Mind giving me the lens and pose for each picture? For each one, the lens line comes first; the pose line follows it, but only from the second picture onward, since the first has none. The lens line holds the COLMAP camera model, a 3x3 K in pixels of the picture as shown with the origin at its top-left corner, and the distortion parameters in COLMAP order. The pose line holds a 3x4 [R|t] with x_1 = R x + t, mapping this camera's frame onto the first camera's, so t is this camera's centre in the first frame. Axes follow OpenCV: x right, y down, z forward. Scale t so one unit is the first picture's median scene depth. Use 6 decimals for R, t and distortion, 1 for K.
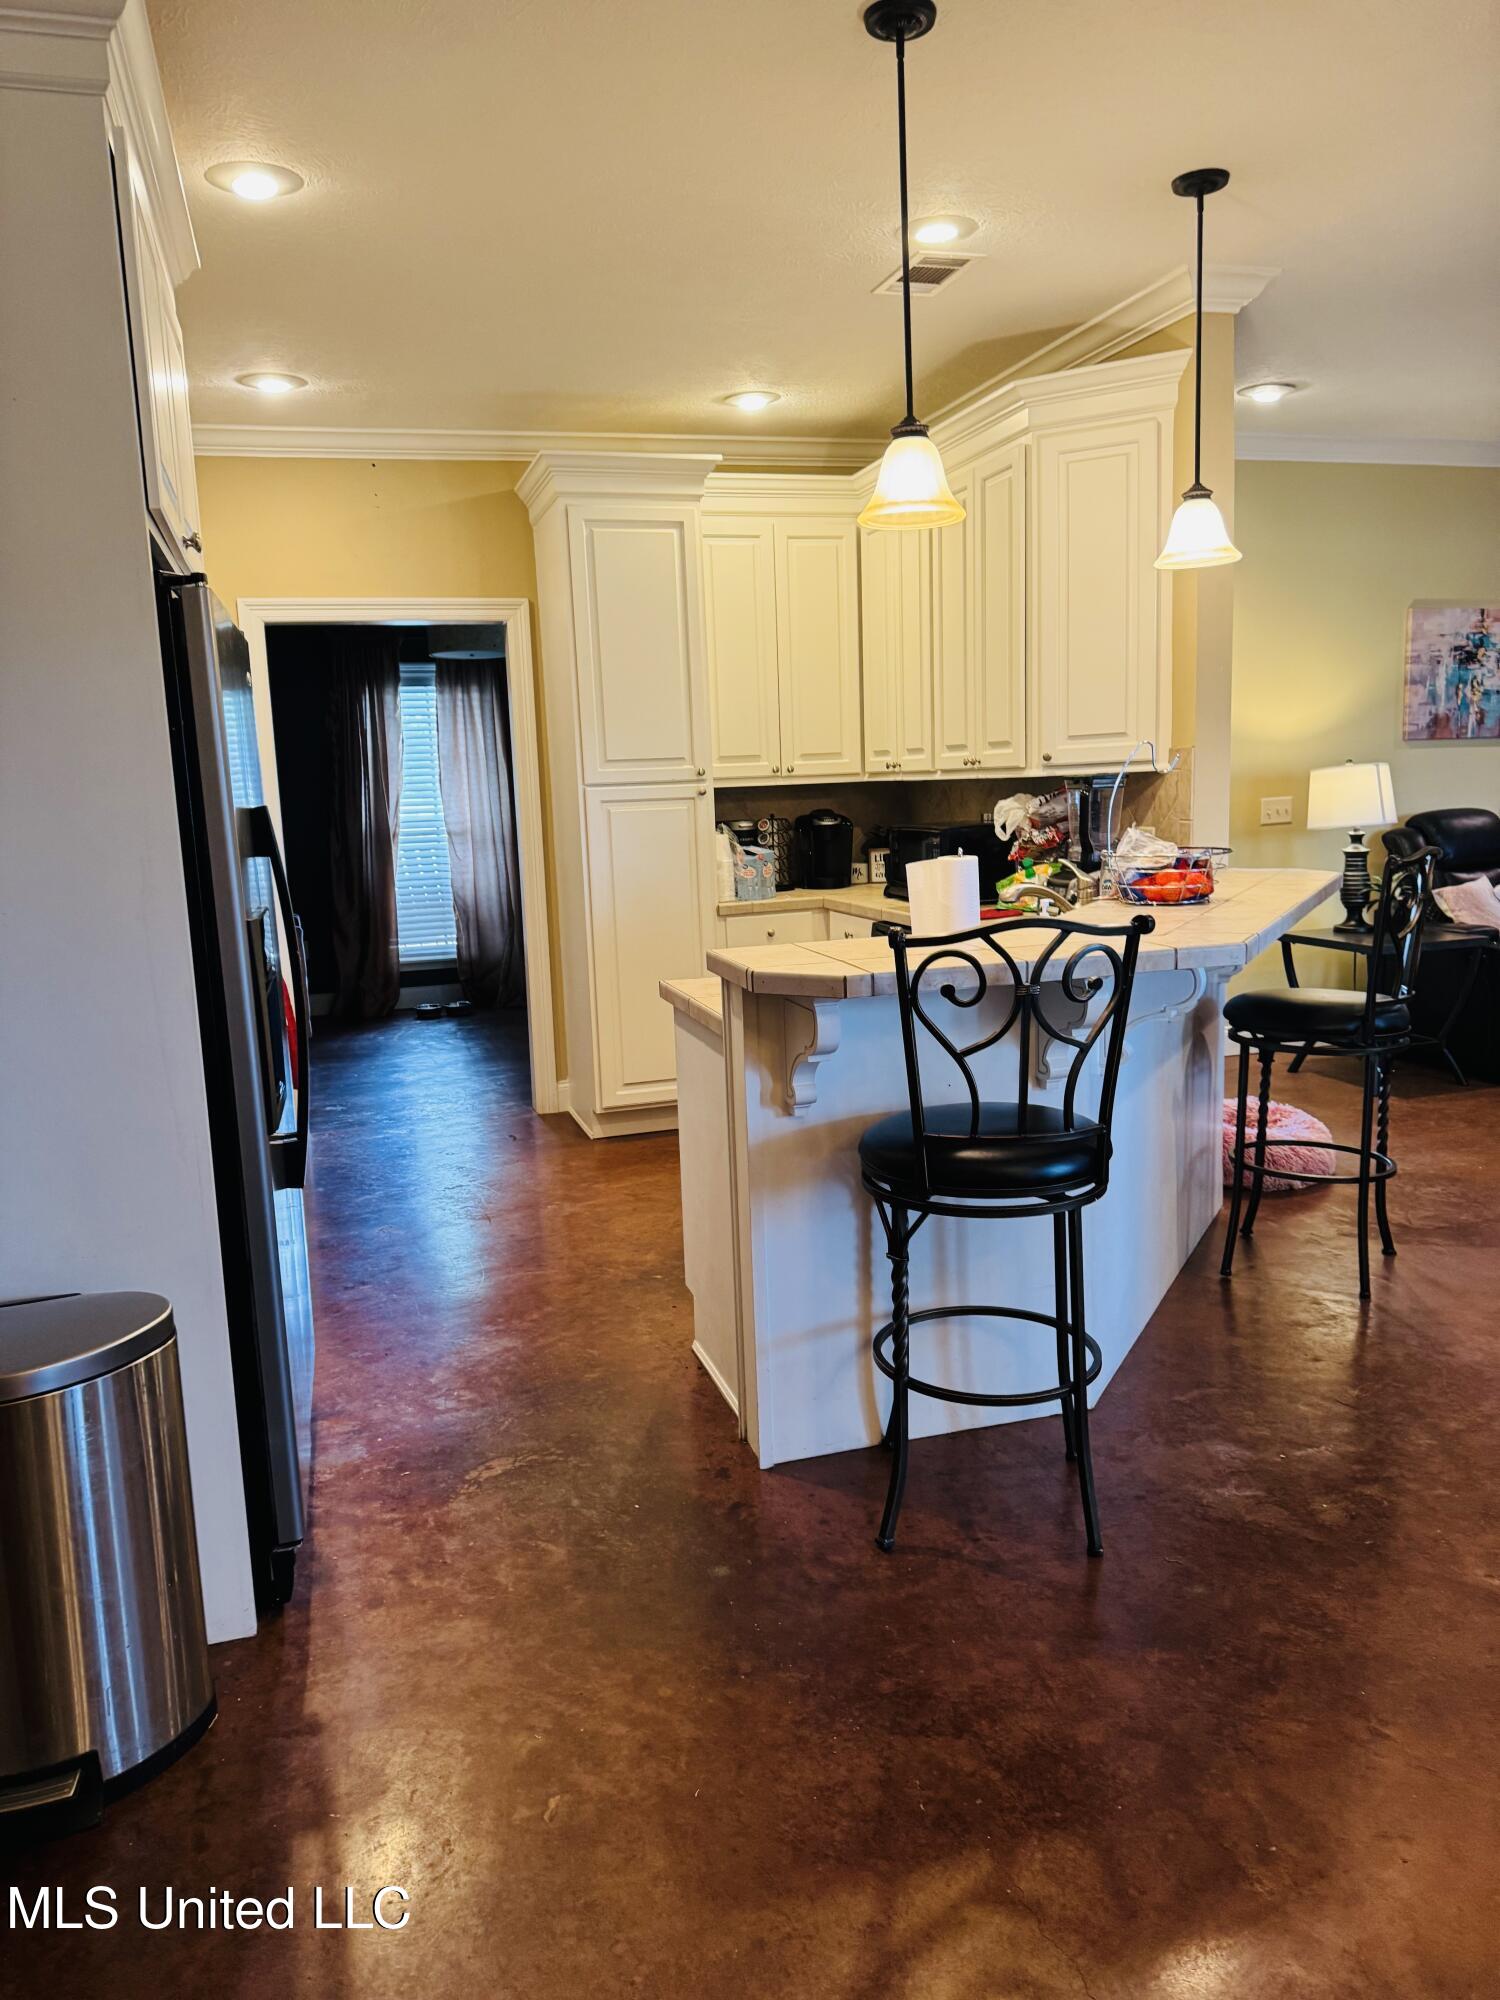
lens RADIAL K [[1401.4, 0, 739.9], [0, 1401.4, 999.9], [0, 0, 1]] dist [0.062090, -0.068378]
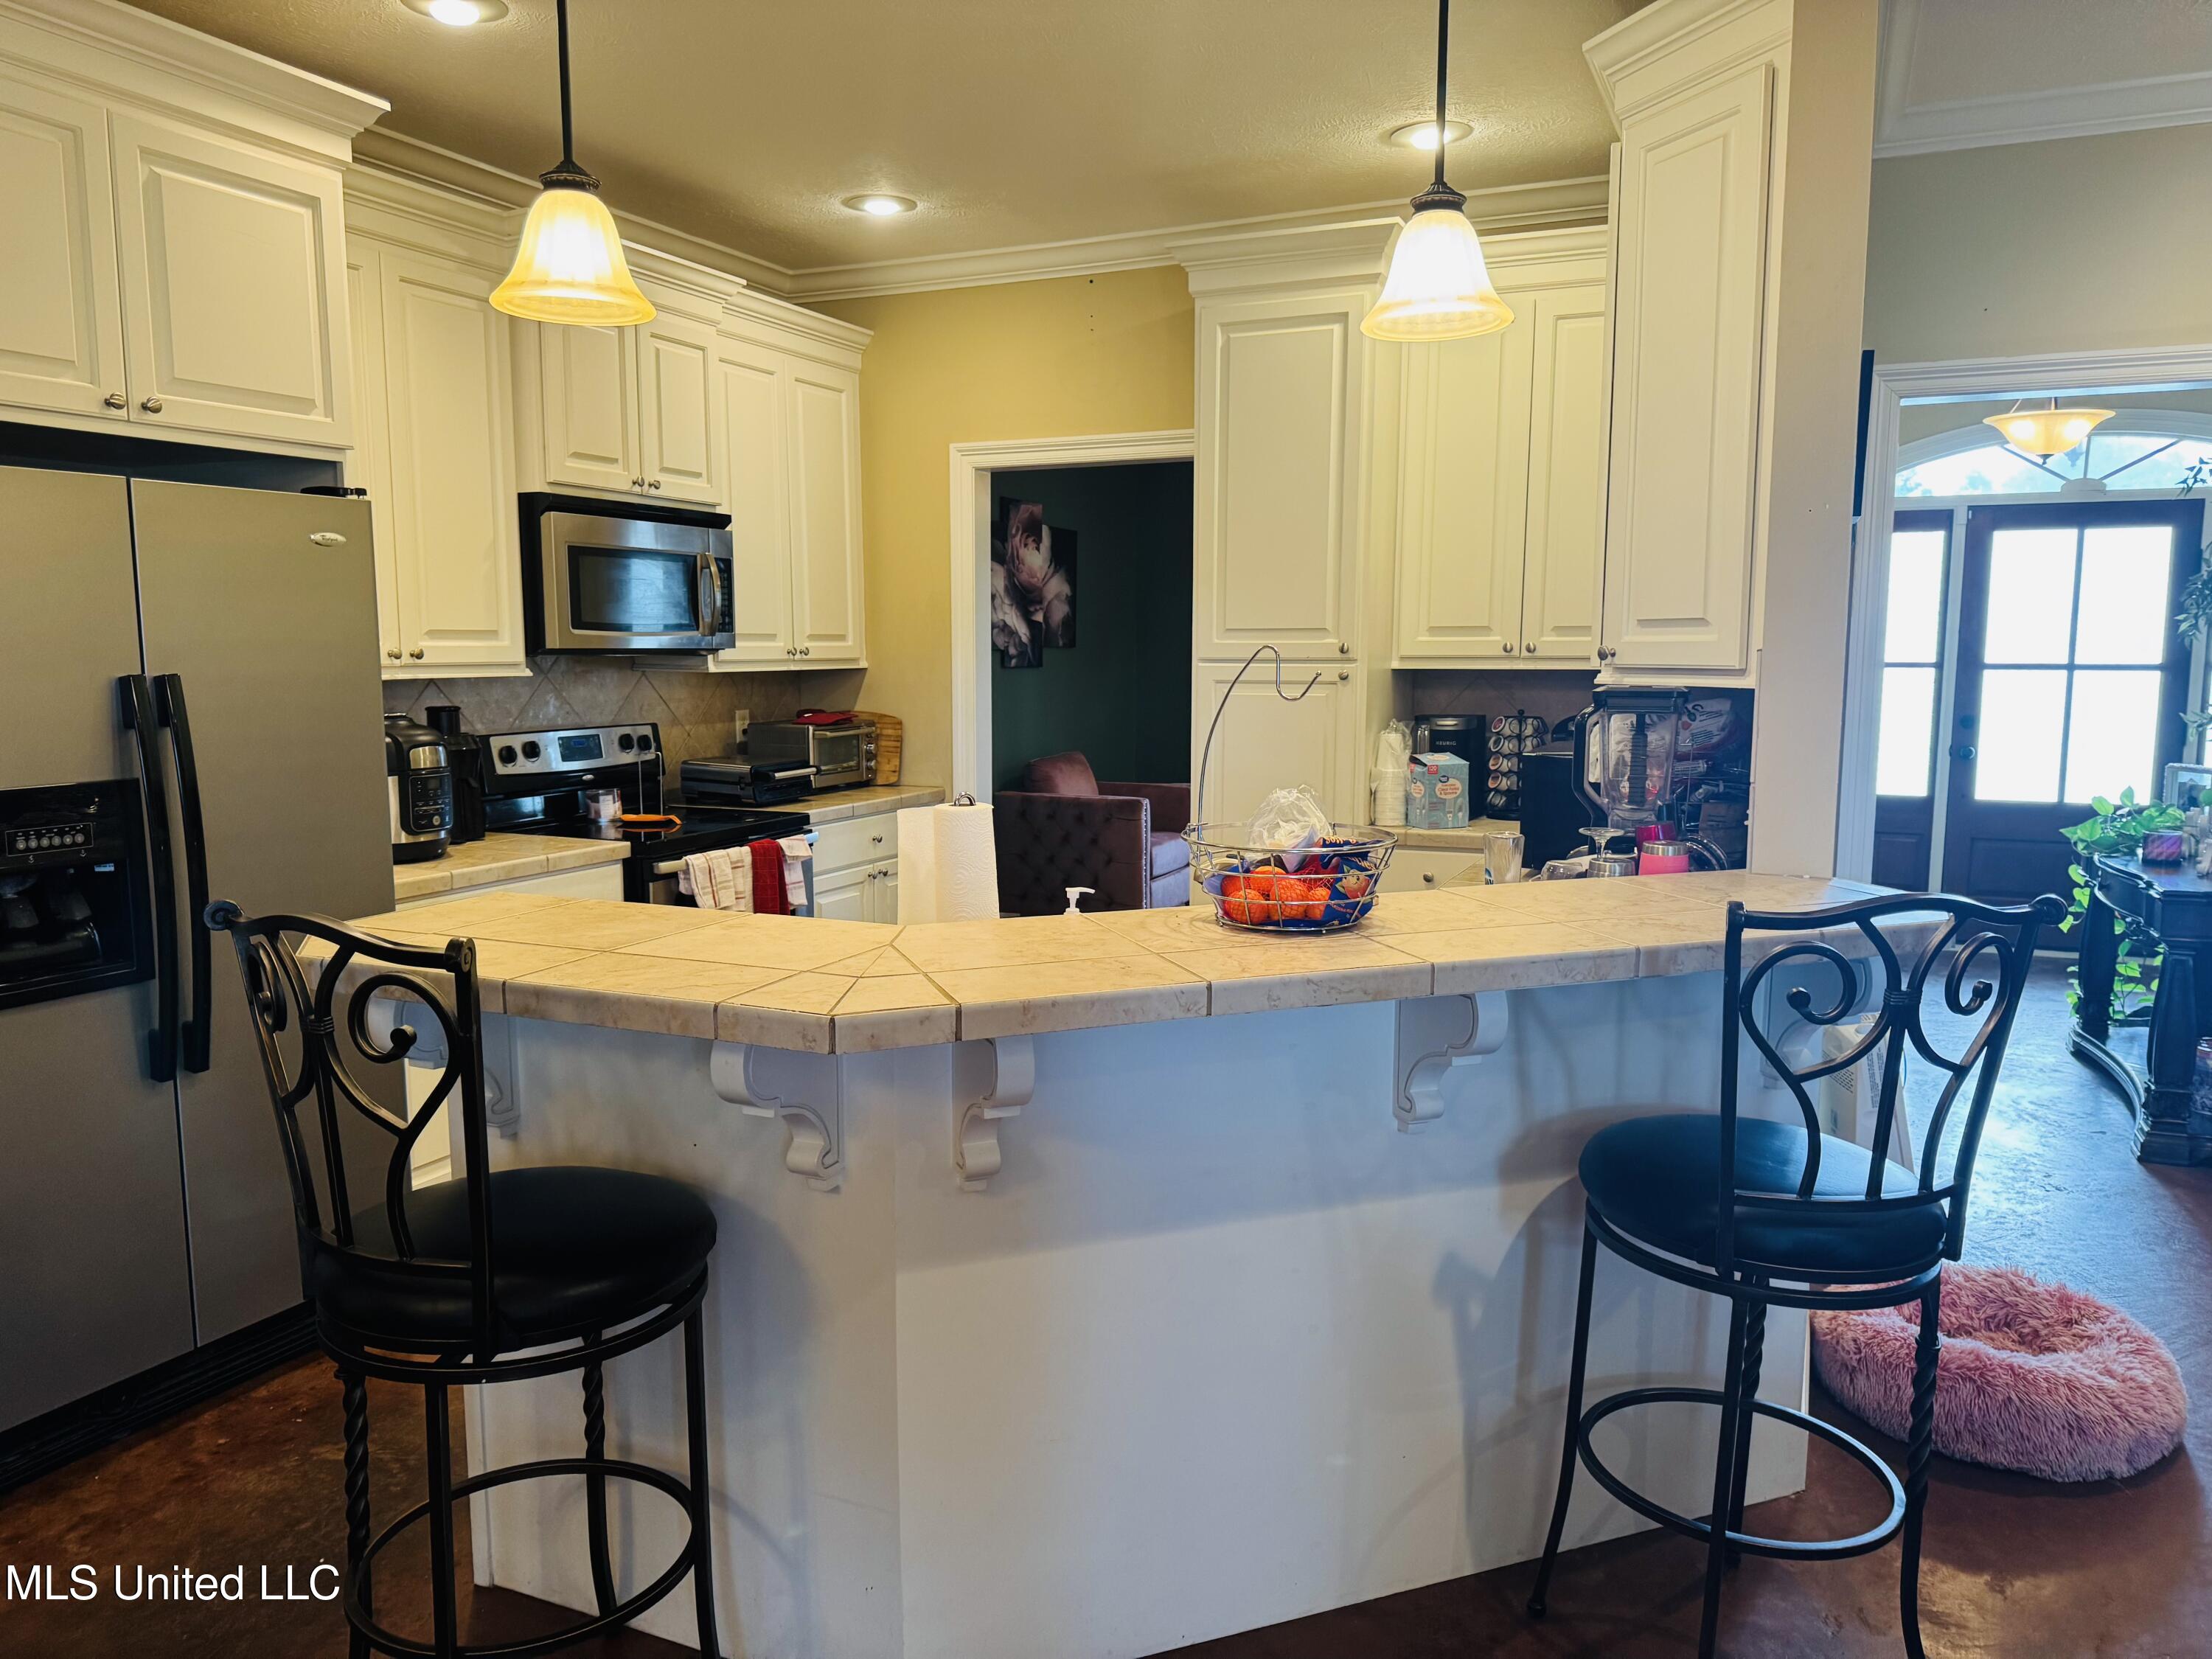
lens RADIAL K [[1549.9, 0, 1103.8], [0, 1549.9, 836.9], [0, 0, 1]] dist [0.062090, -0.068378]
pose [[0.757166, 0.121049, -0.641908, 0.422748], [-0.131085, 0.990847, 0.032228, -0.075320], [0.639934, 0.059743, 0.766104, 0.303221]]
